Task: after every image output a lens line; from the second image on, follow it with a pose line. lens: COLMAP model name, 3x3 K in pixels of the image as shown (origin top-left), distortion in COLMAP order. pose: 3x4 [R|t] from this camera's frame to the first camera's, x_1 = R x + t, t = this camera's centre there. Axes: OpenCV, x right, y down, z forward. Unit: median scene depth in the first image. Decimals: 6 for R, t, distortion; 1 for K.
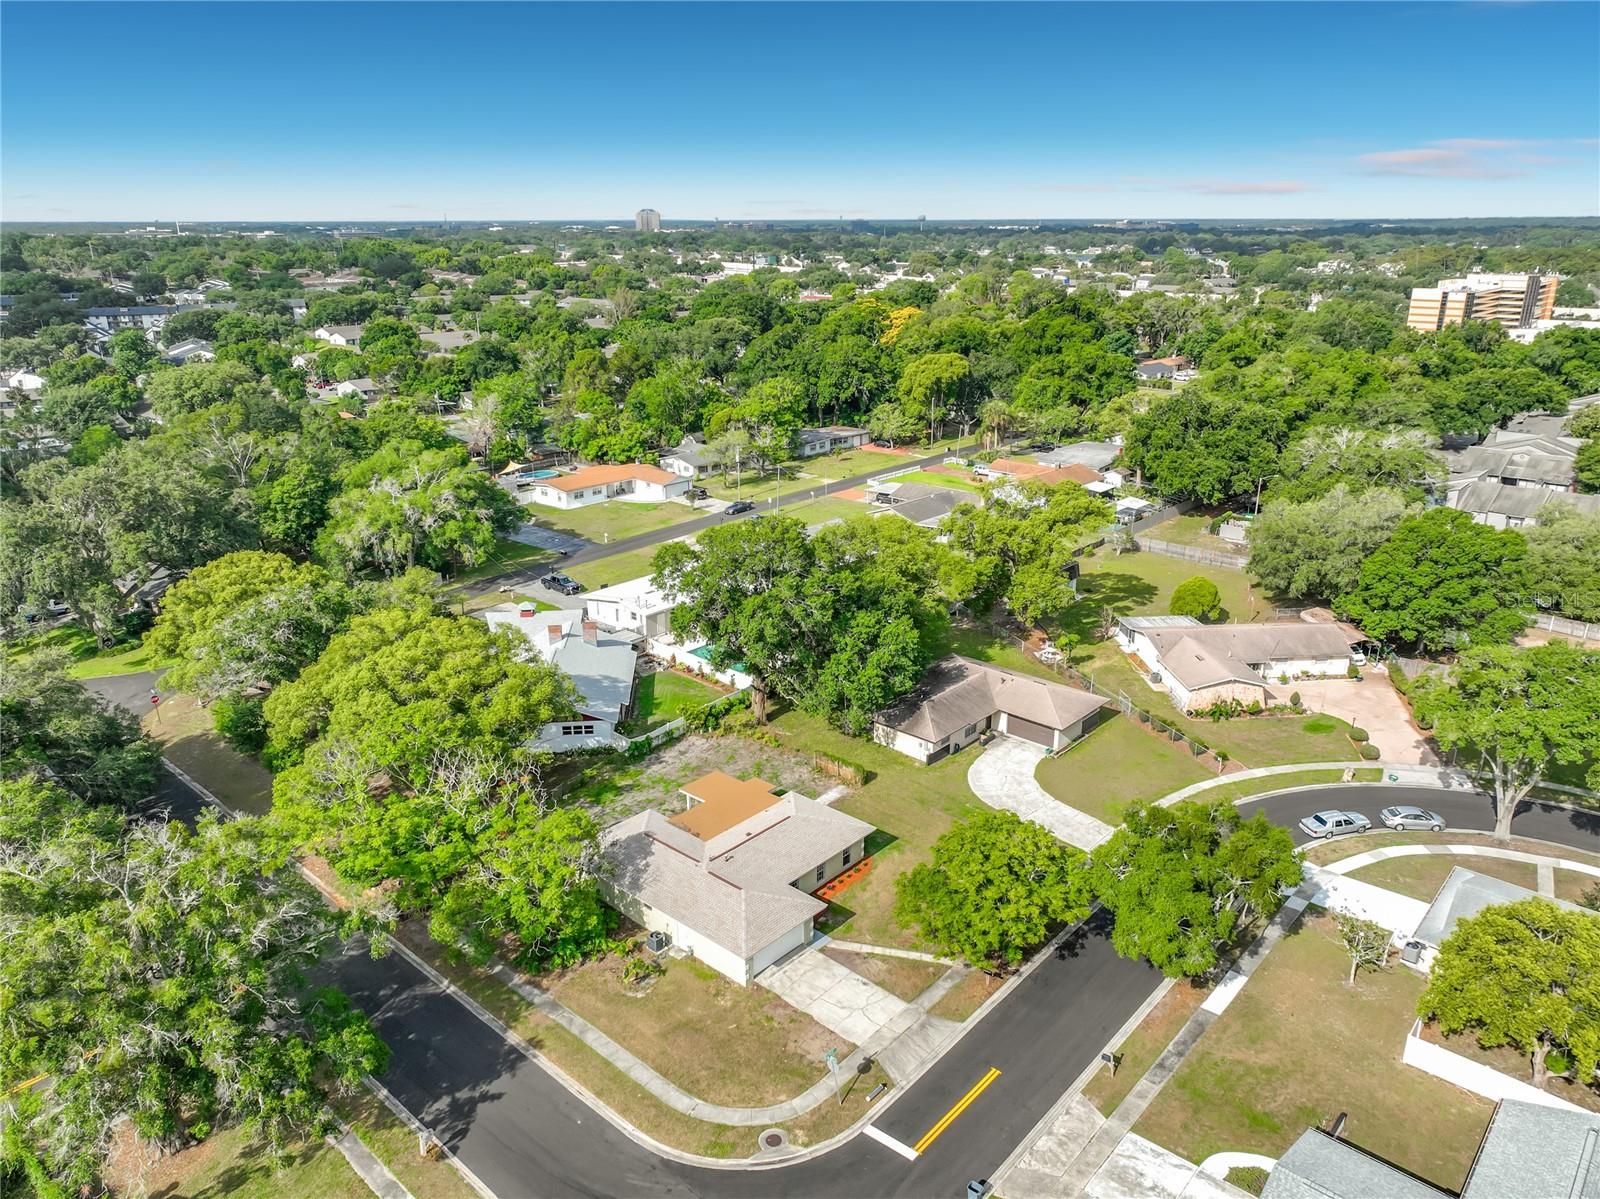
lens RADIAL K [[1129.5, 0, 794.4], [0, 1129.5, 600.3], [0, 0, 1]] dist [-0.007740, 0.024663]
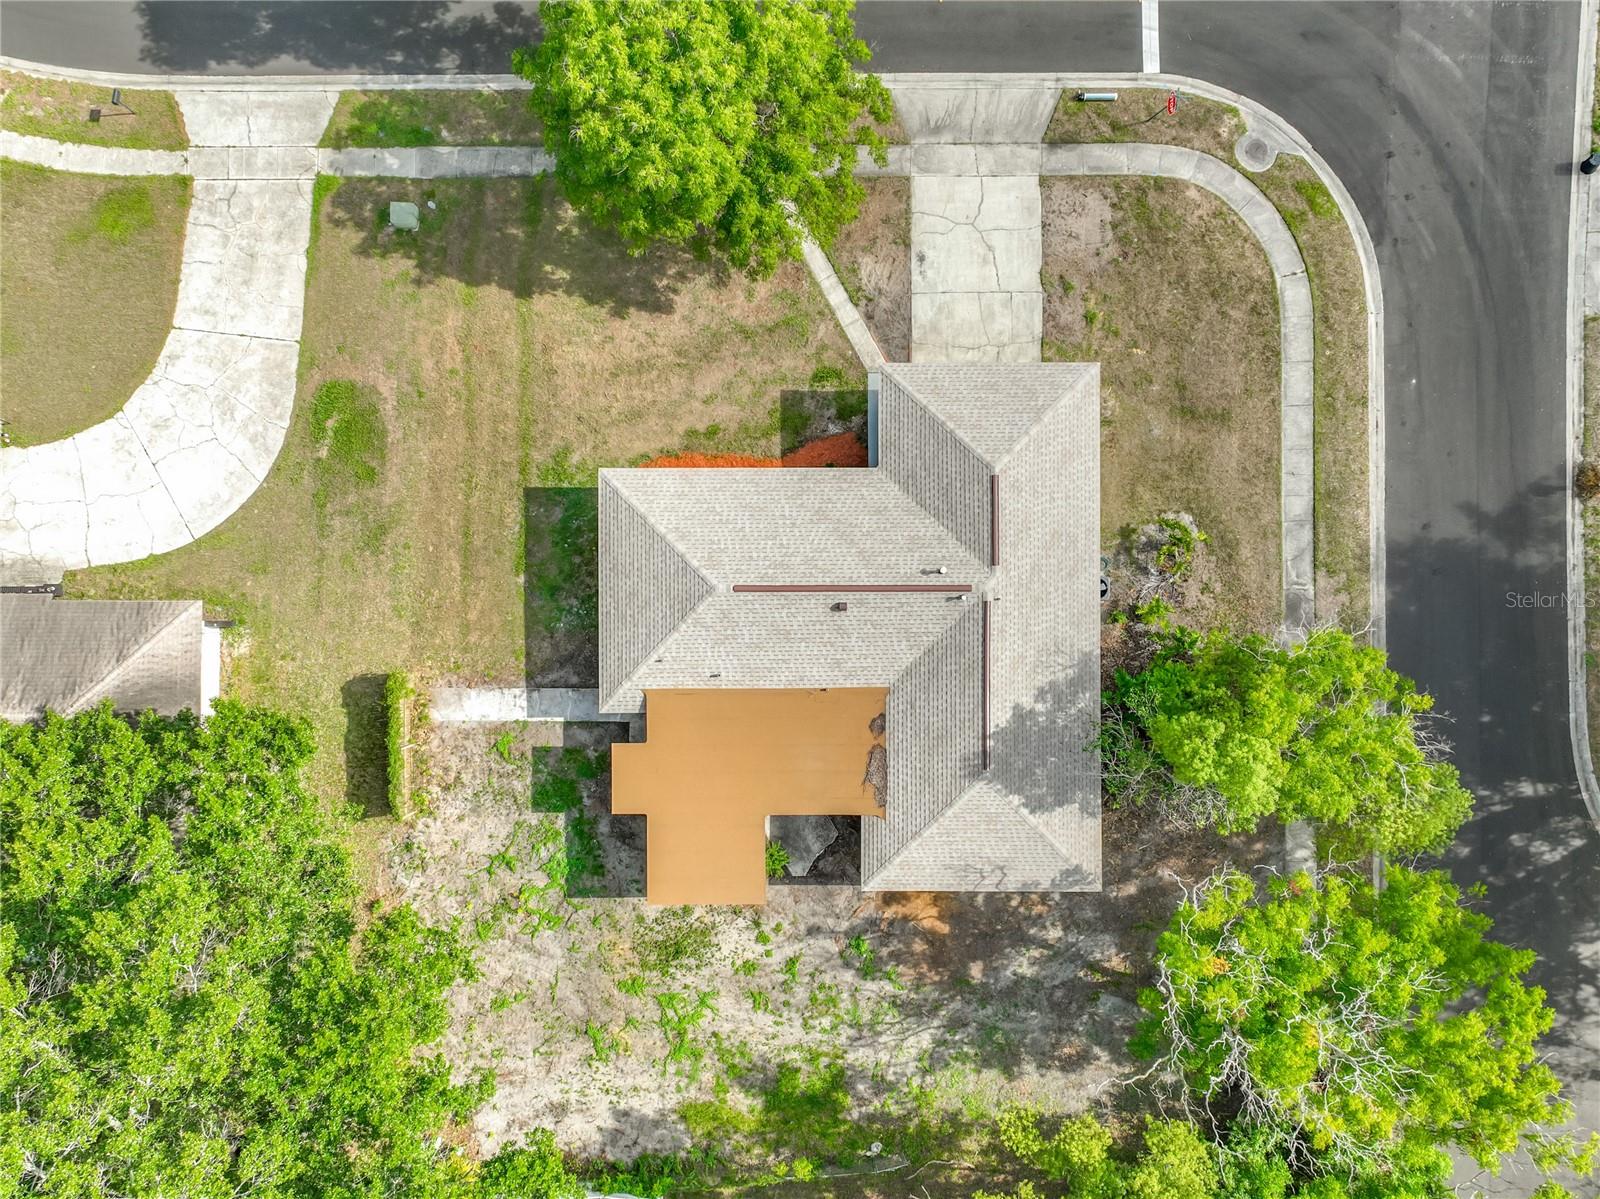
lens RADIAL K [[1135.2, 0, 803.0], [0, 1135.2, 629.1], [0, 0, 1]] dist [0.006418, 0.000694]
pose [[-0.673430, -0.739053, 0.017139, -0.036289], [0.247113, -0.203199, 0.947441, -0.203743], [-0.696726, 0.642271, 0.319470, 0.687406]]
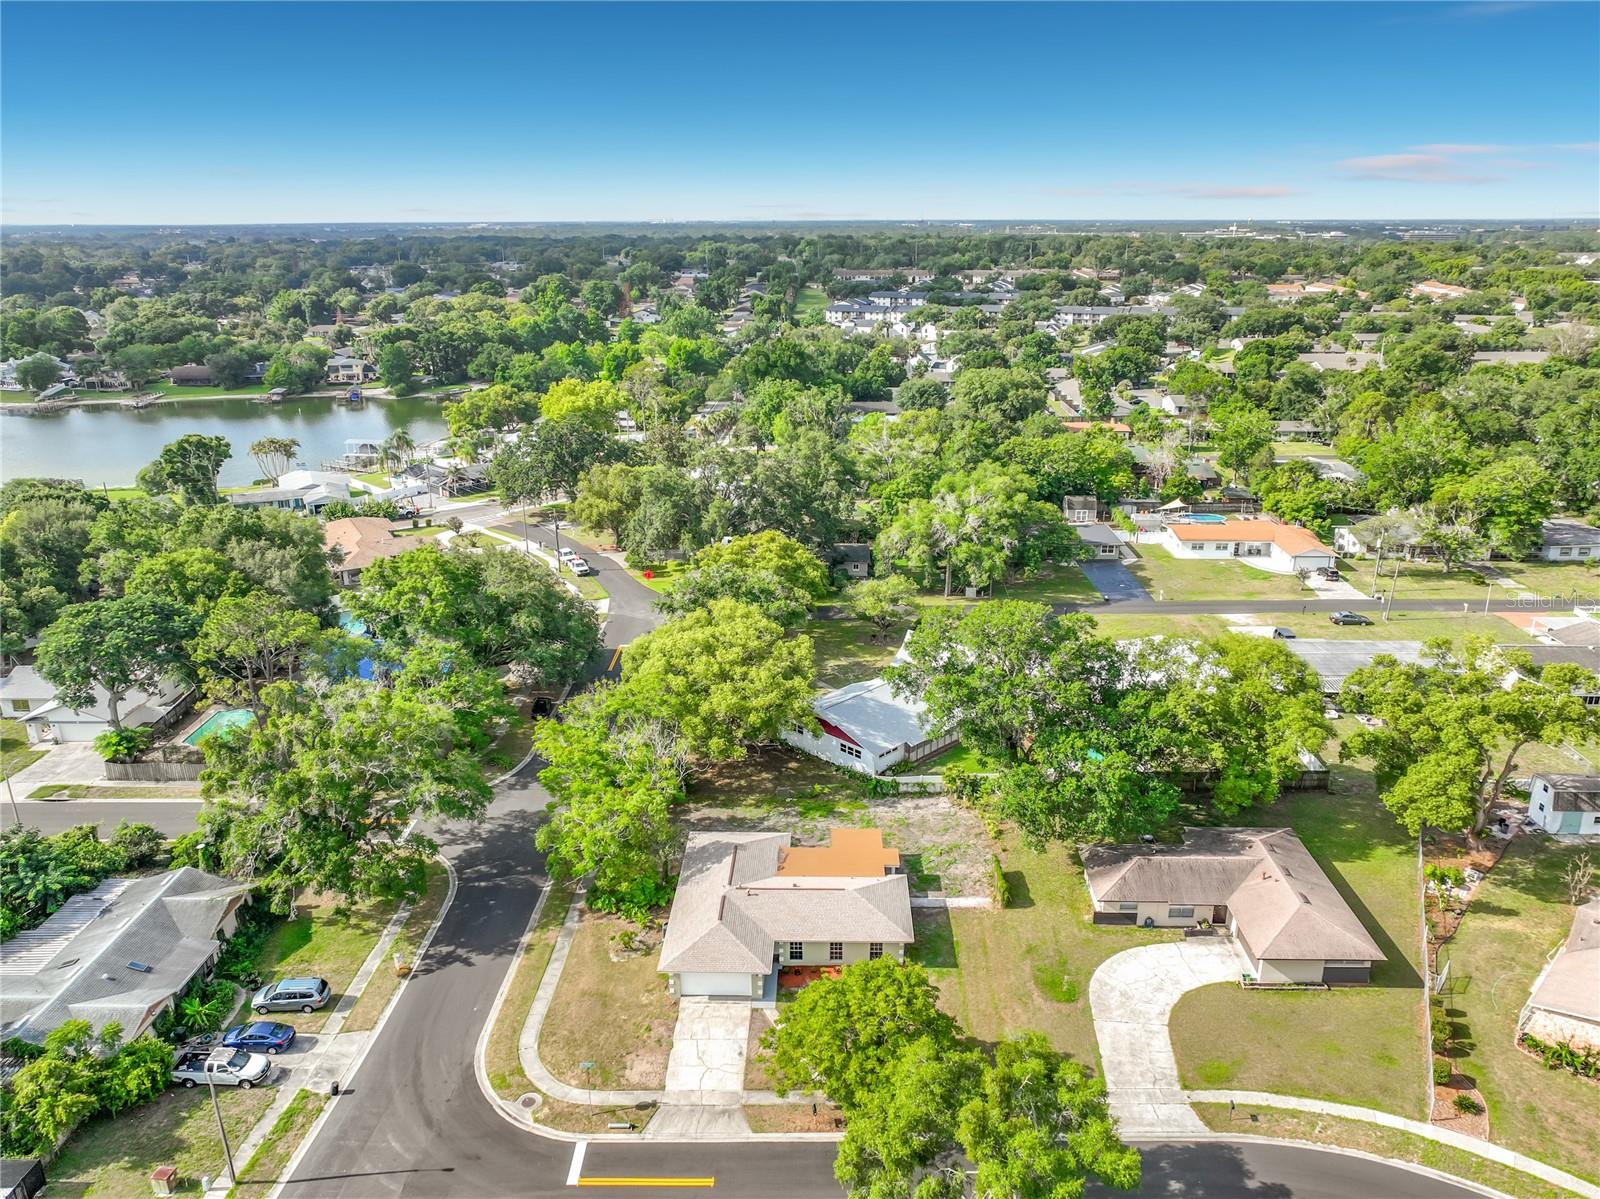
lens RADIAL K [[1131.7, 0, 798.5], [0, 1131.7, 597.9], [0, 0, 1]] dist [-0.011345, -0.000577]
pose [[0.648384, 0.241851, -0.721876, 0.520737], [-0.241059, 0.964631, 0.106664, -0.129869], [0.722141, 0.104855, 0.683752, 0.203718]]
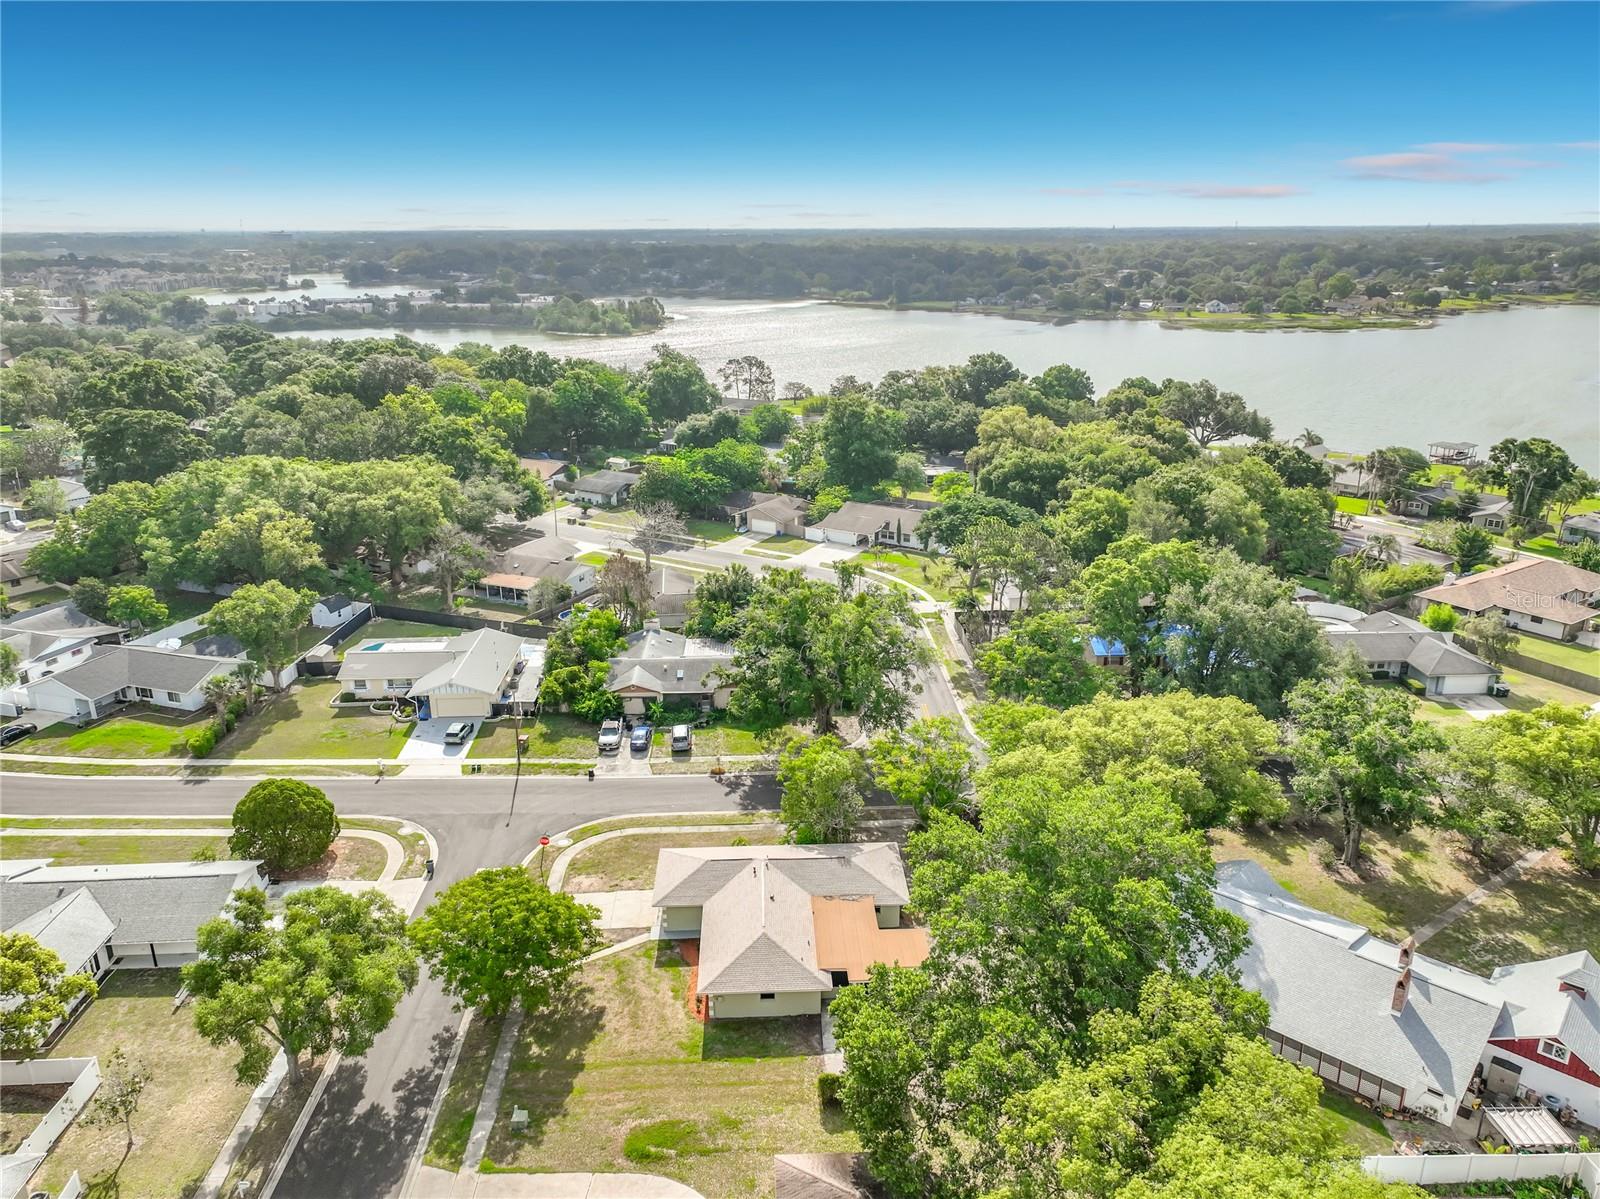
lens RADIAL K [[1129.5, 0, 794.4], [0, 1129.5, 600.3], [0, 0, 1]] dist [-0.007740, 0.024663]
pose [[-0.715498, 0.234734, -0.657999, 0.424879], [-0.210586, 0.825587, 0.523508, -0.420640], [0.666120, 0.513134, -0.541274, 1.125843]]
